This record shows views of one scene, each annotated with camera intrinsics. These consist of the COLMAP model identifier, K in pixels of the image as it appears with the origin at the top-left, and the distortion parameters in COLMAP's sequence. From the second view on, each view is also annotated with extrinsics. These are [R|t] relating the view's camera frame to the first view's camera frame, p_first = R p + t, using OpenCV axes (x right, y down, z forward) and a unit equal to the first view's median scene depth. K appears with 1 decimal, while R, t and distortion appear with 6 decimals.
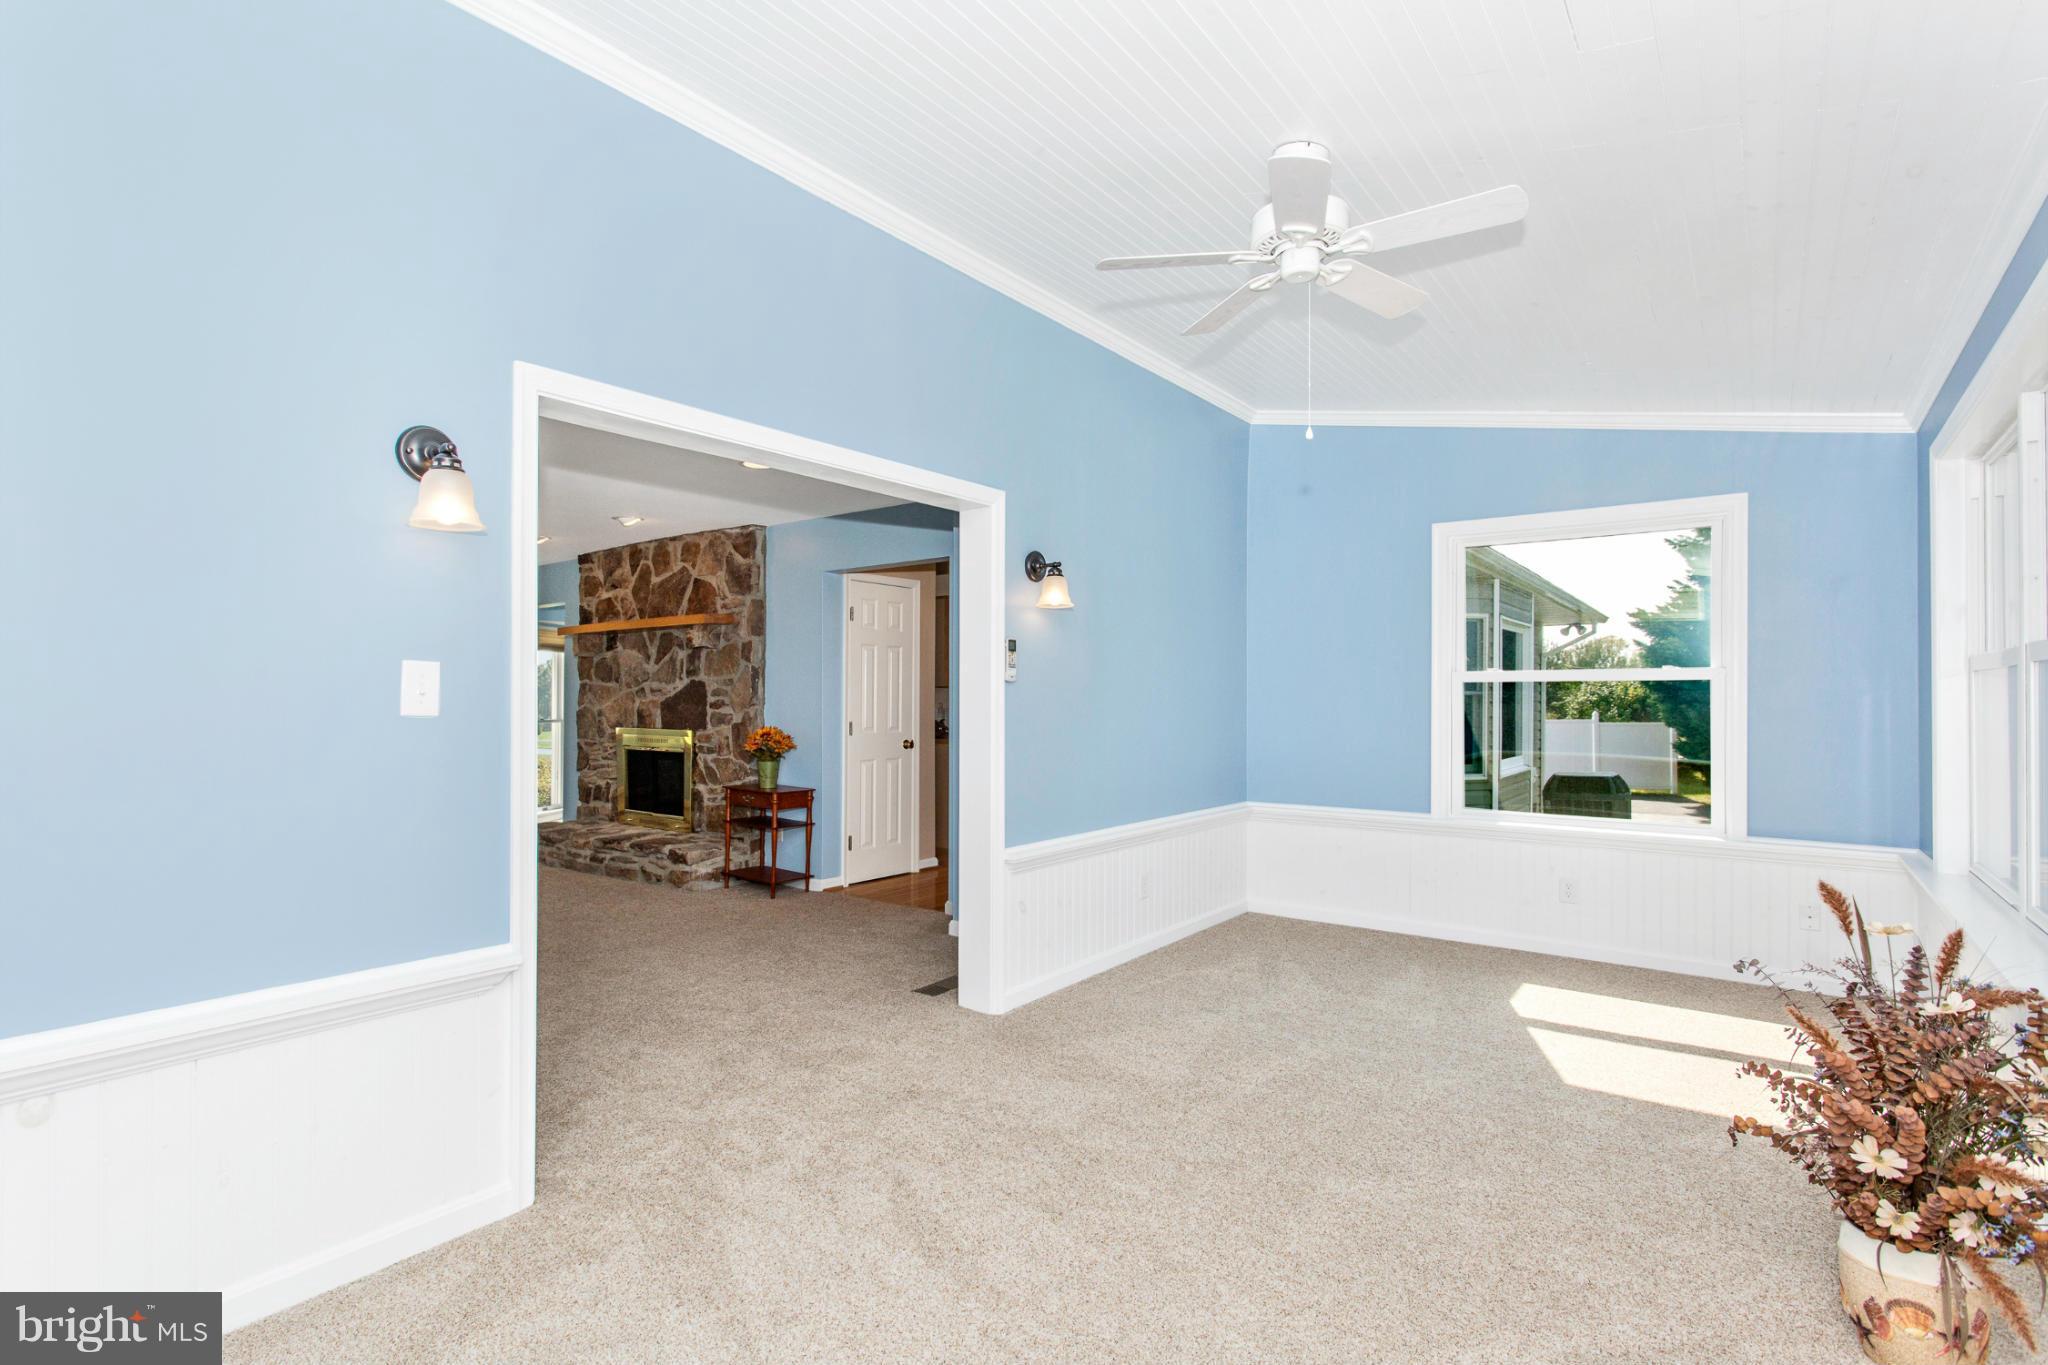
lens RADIAL K [[990.8, 0, 1017.0], [0, 990.8, 690.9], [0, 0, 1]] dist [0.008531, -0.000553]
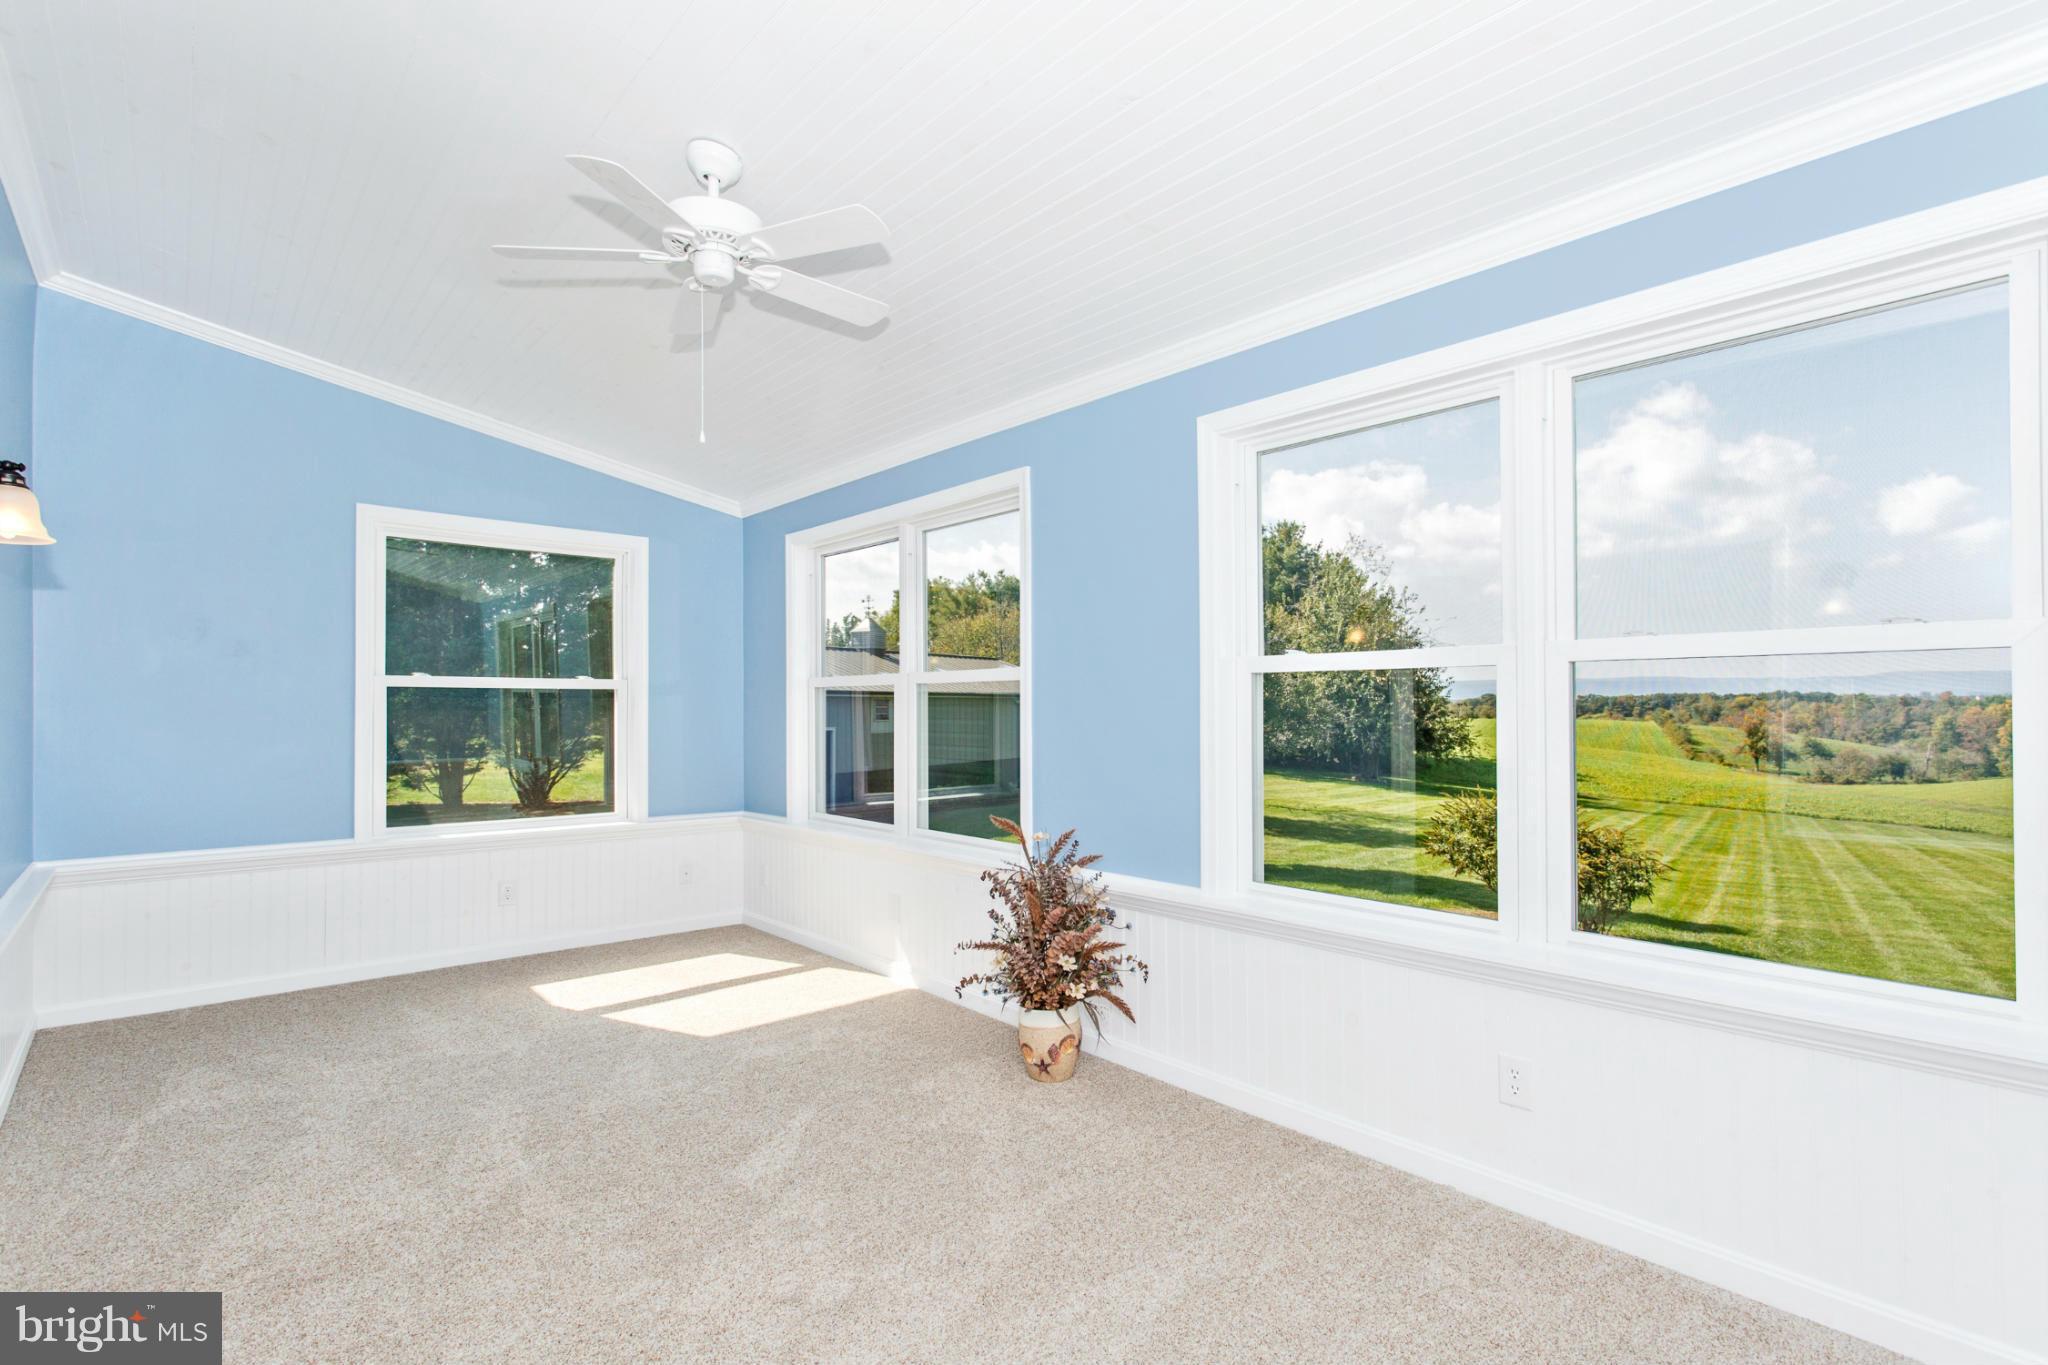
lens RADIAL K [[990.8, 0, 1030.3], [0, 990.8, 693.7], [0, 0, 1]] dist [0.008531, -0.000553]
pose [[0.193739, 0.013455, 0.980961, -0.406650], [-0.009614, 0.999884, -0.011816, 0.003236], [-0.981006, -0.007141, 0.193846, 0.323734]]
